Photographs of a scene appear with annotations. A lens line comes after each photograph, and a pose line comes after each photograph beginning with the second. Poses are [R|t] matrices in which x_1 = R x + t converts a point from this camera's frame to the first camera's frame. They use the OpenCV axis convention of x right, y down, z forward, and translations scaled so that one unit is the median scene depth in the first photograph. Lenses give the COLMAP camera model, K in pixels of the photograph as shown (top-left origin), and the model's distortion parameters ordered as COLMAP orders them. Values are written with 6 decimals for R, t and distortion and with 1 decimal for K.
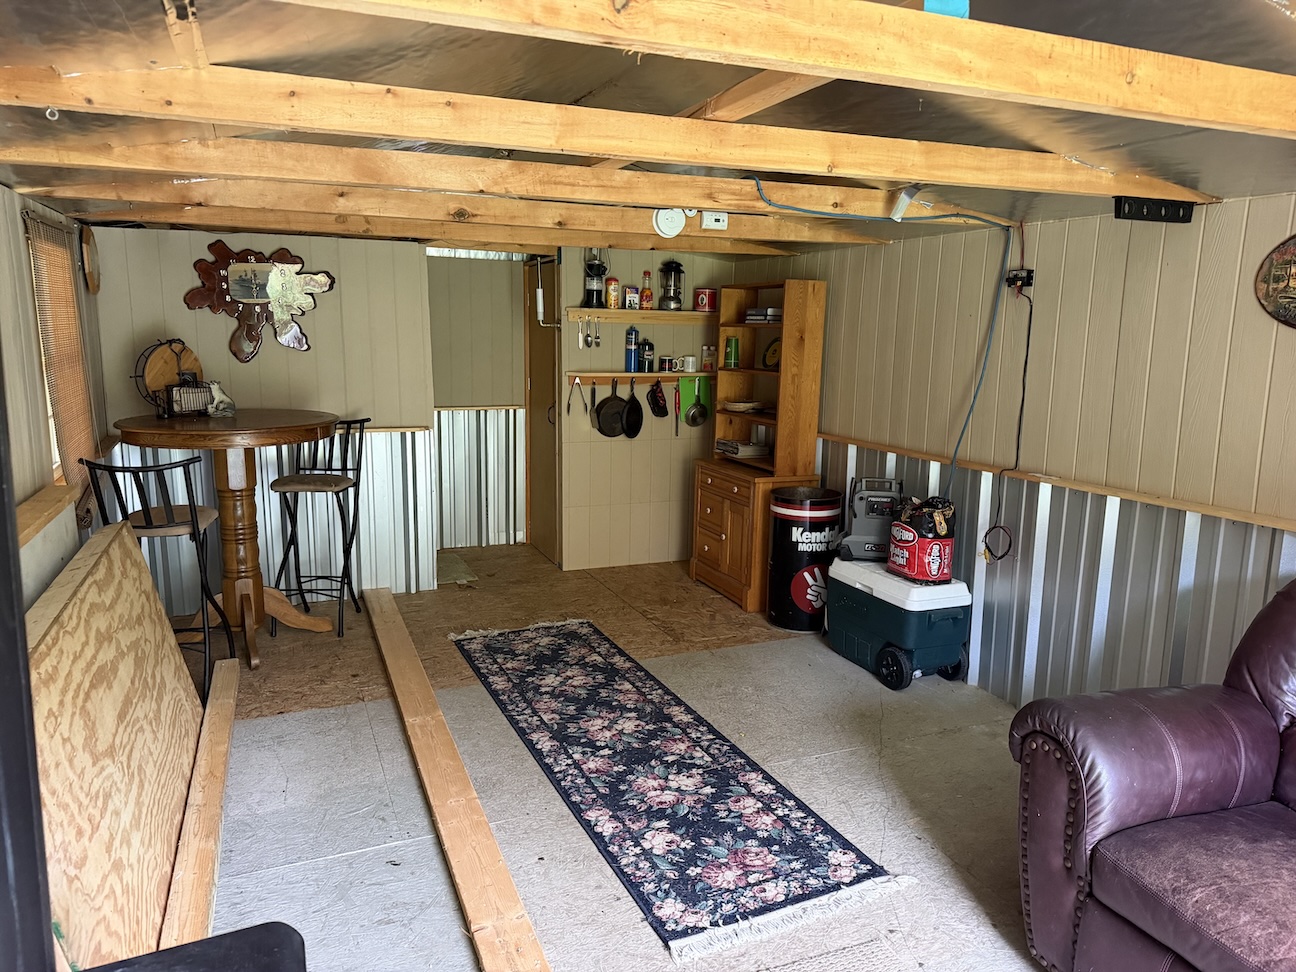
lens RADIAL K [[905.6, 0, 654.8], [0, 905.6, 484.5], [0, 0, 1]] dist [0.169052, -0.296275]
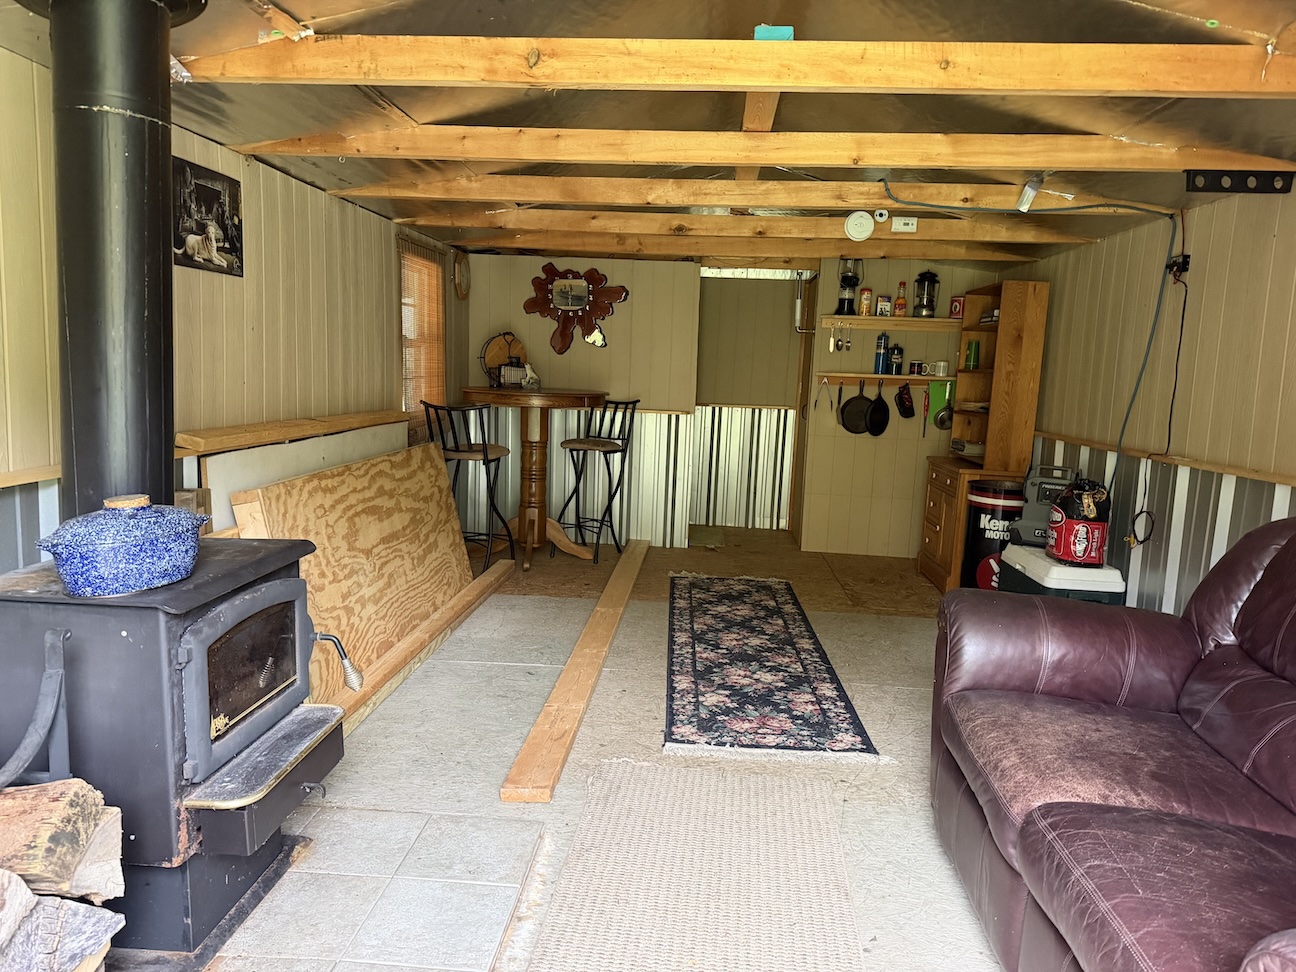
lens RADIAL K [[906.1, 0, 636.0], [0, 906.1, 483.3], [0, 0, 1]] dist [0.066012, -0.085697]
pose [[0.887365, 0.079841, -0.454102, 0.348280], [-0.104090, 0.994156, -0.028609, 0.105869], [0.449165, 0.072654, 0.890490, -0.139162]]
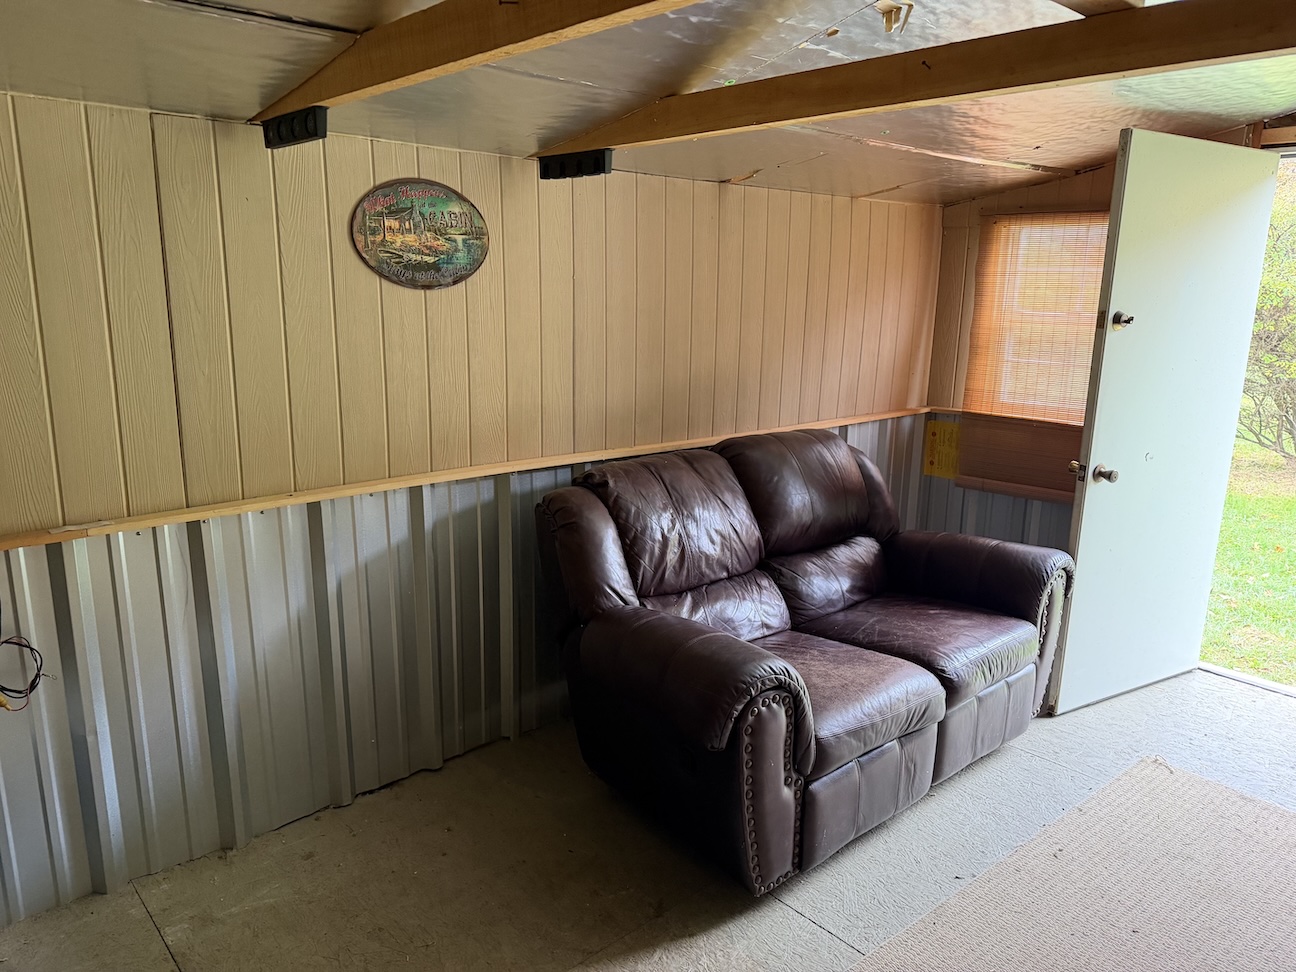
lens RADIAL K [[906.1, 0, 636.0], [0, 906.1, 483.3], [0, 0, 1]] dist [0.066012, -0.085697]
pose [[-0.325548, -0.225390, 0.918269, -0.250646], [0.140014, 0.948975, 0.282565, -0.149226], [-0.935101, 0.220559, -0.277379, 0.774331]]
